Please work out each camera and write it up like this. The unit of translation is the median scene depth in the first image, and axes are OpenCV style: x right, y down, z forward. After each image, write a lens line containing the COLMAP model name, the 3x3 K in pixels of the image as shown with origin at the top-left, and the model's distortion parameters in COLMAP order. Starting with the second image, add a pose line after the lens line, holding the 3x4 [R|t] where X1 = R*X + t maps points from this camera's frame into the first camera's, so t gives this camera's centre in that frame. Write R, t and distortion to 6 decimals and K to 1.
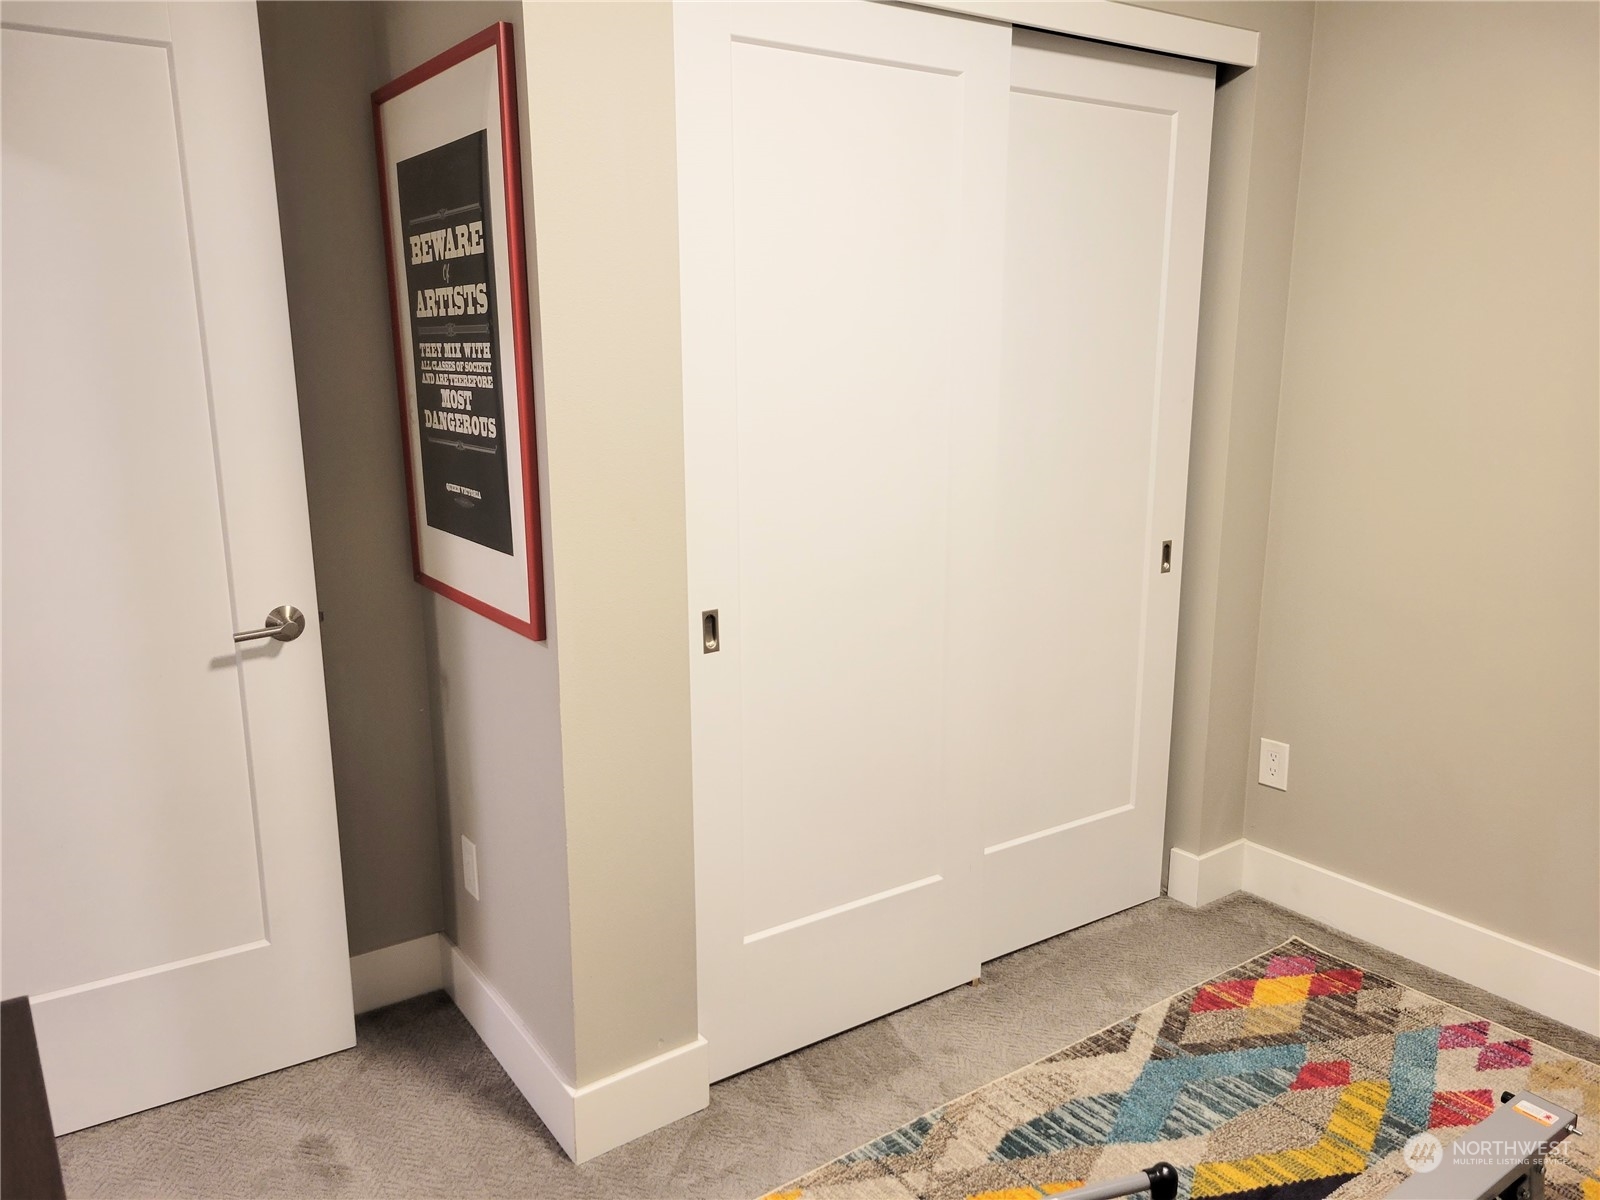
lens RADIAL K [[1214.8, 0, 798.1], [0, 1214.8, 612.2], [0, 0, 1]] dist [0.053799, -0.005472]
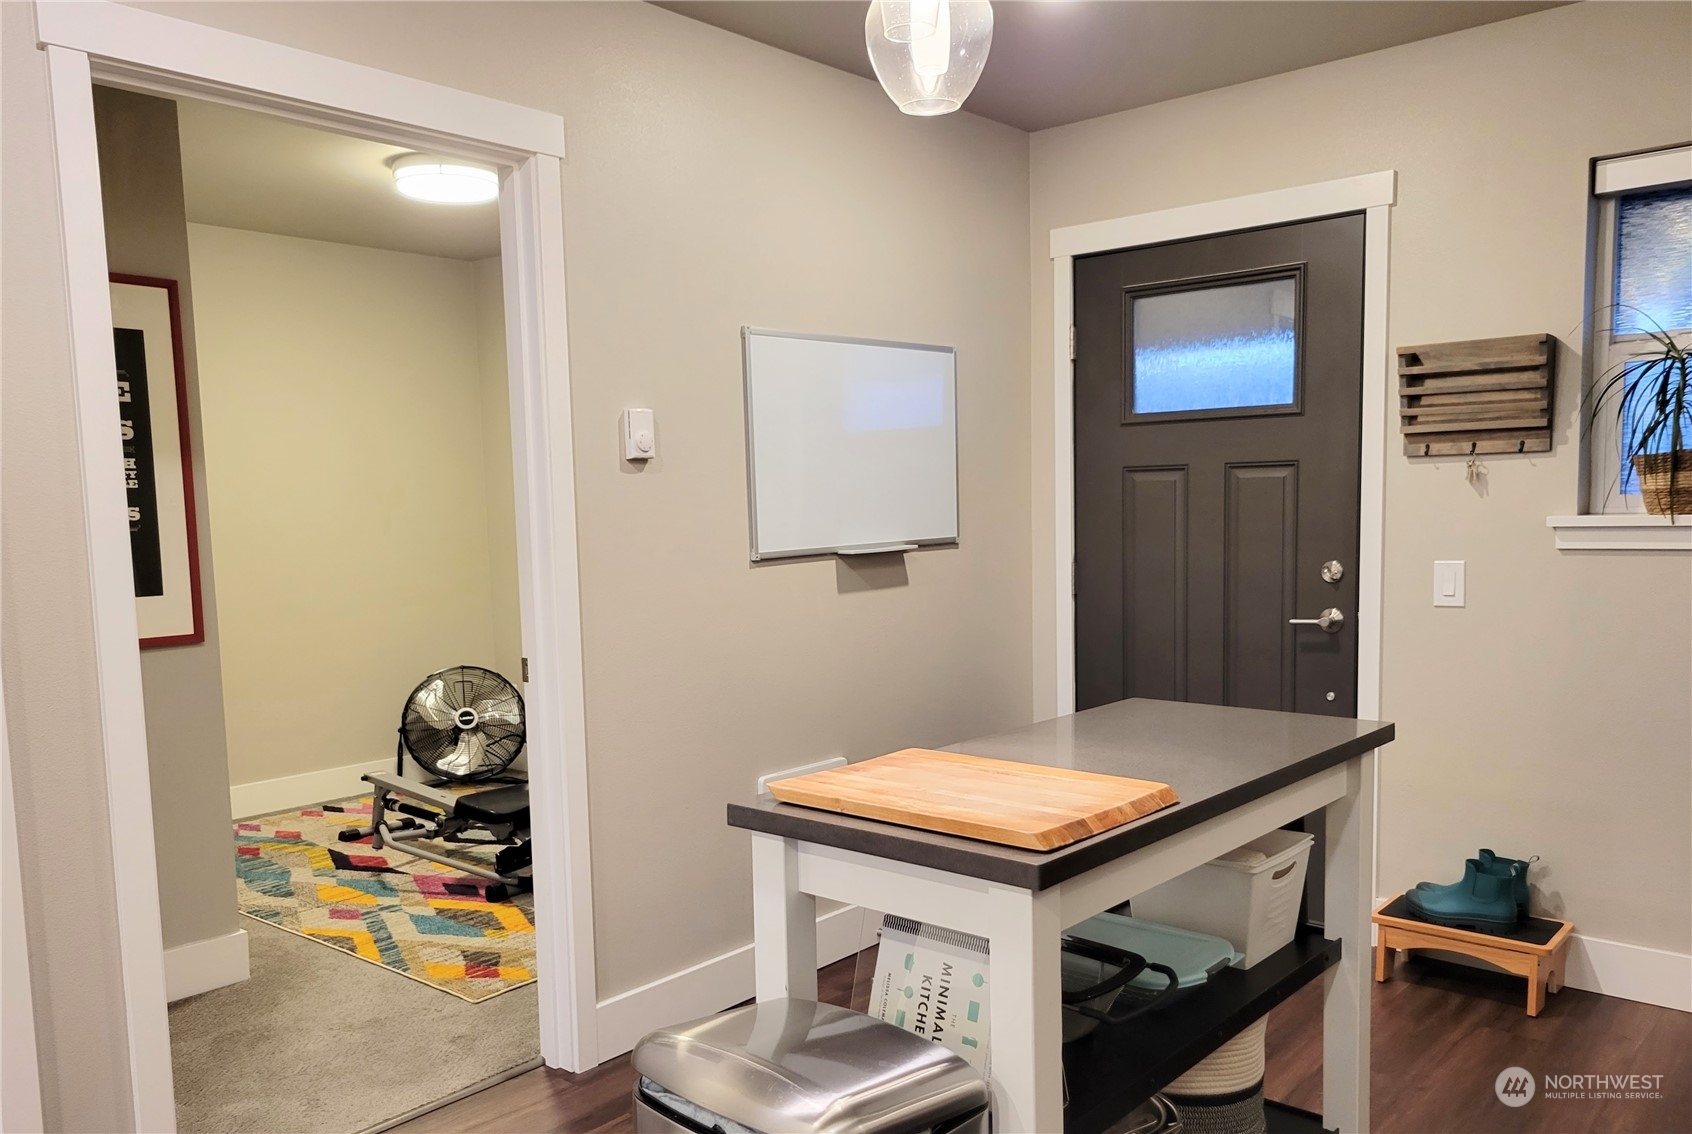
lens RADIAL K [[1335.7, 0, 849.0], [0, 1335.7, 641.0], [0, 0, 1]] dist [0.045081, 0.000774]
pose [[-0.246344, -0.093086, 0.964702, -2.043598], [0.231824, 0.960823, 0.151909, -0.047729], [-0.941049, 0.261063, -0.215113, 0.554113]]
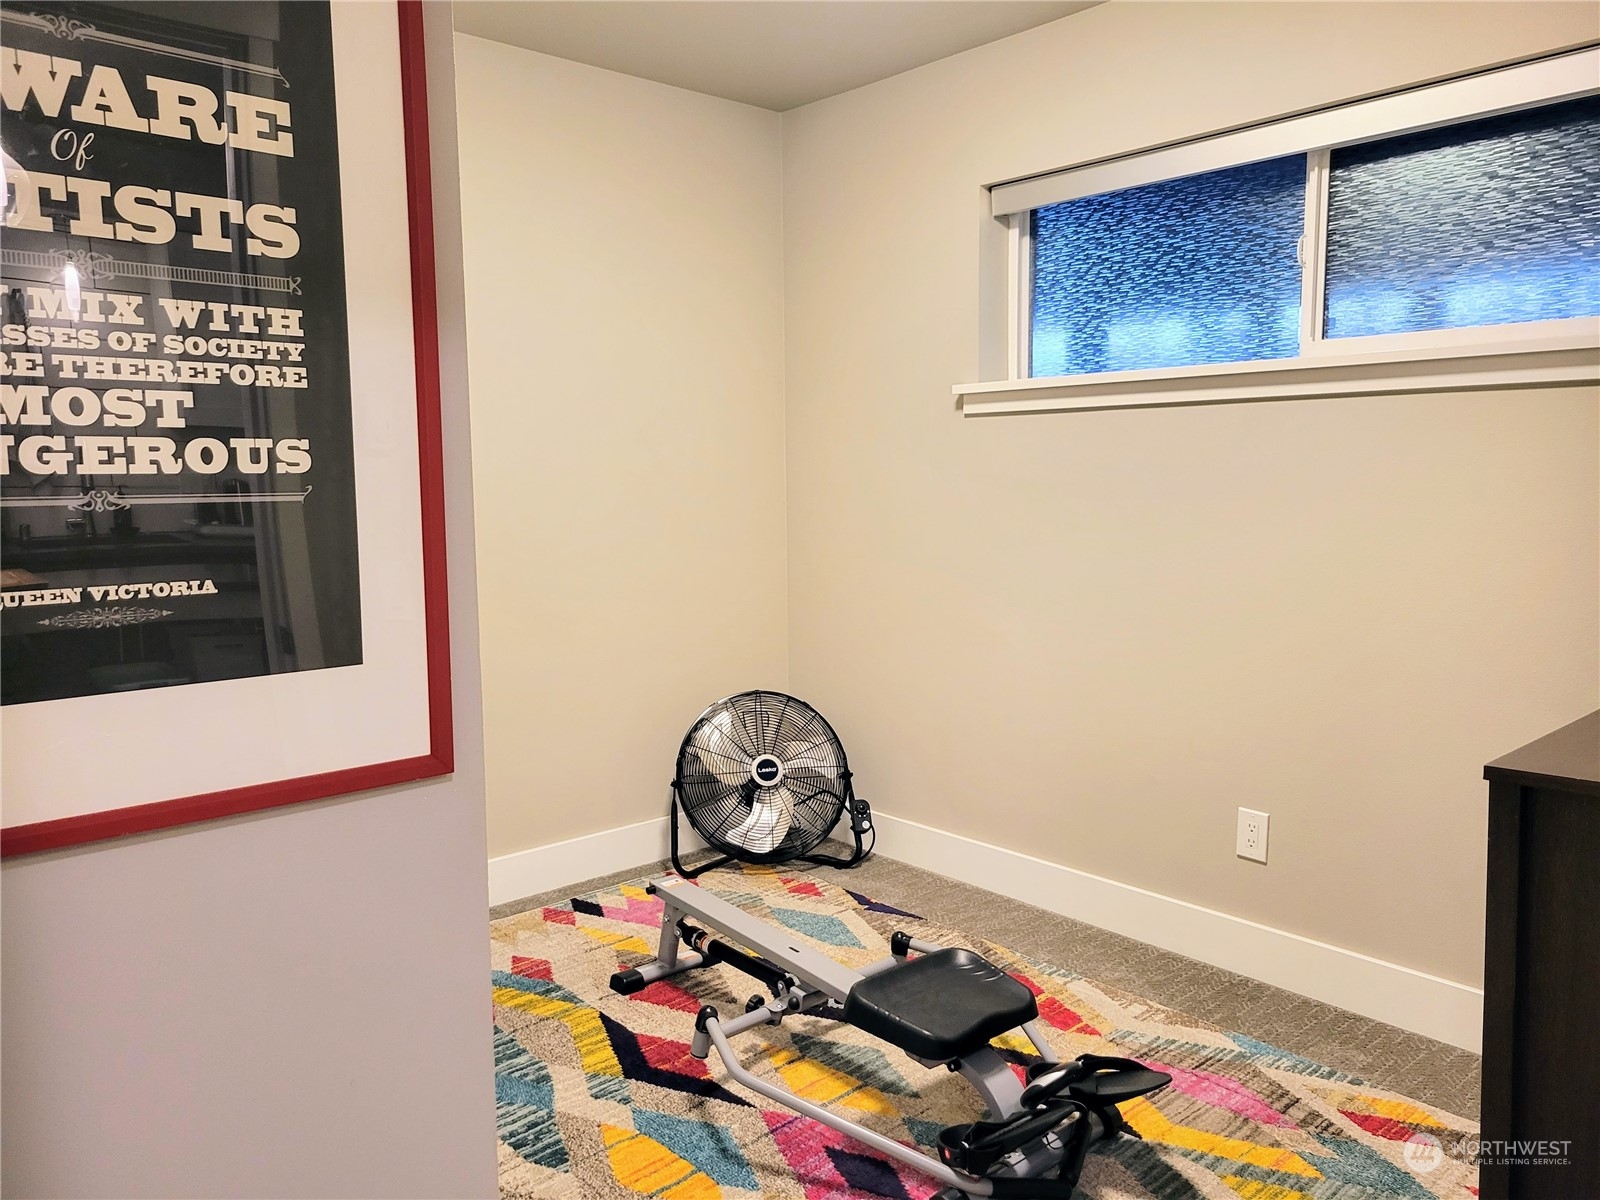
lens RADIAL K [[1214.8, 0, 798.1], [0, 1214.8, 612.2], [0, 0, 1]] dist [0.053799, -0.005472]
pose [[-0.124487, -0.112458, 0.985828, -0.841467], [0.221697, 0.965285, 0.138110, -0.104201], [-0.967137, 0.235748, -0.095234, 0.820681]]
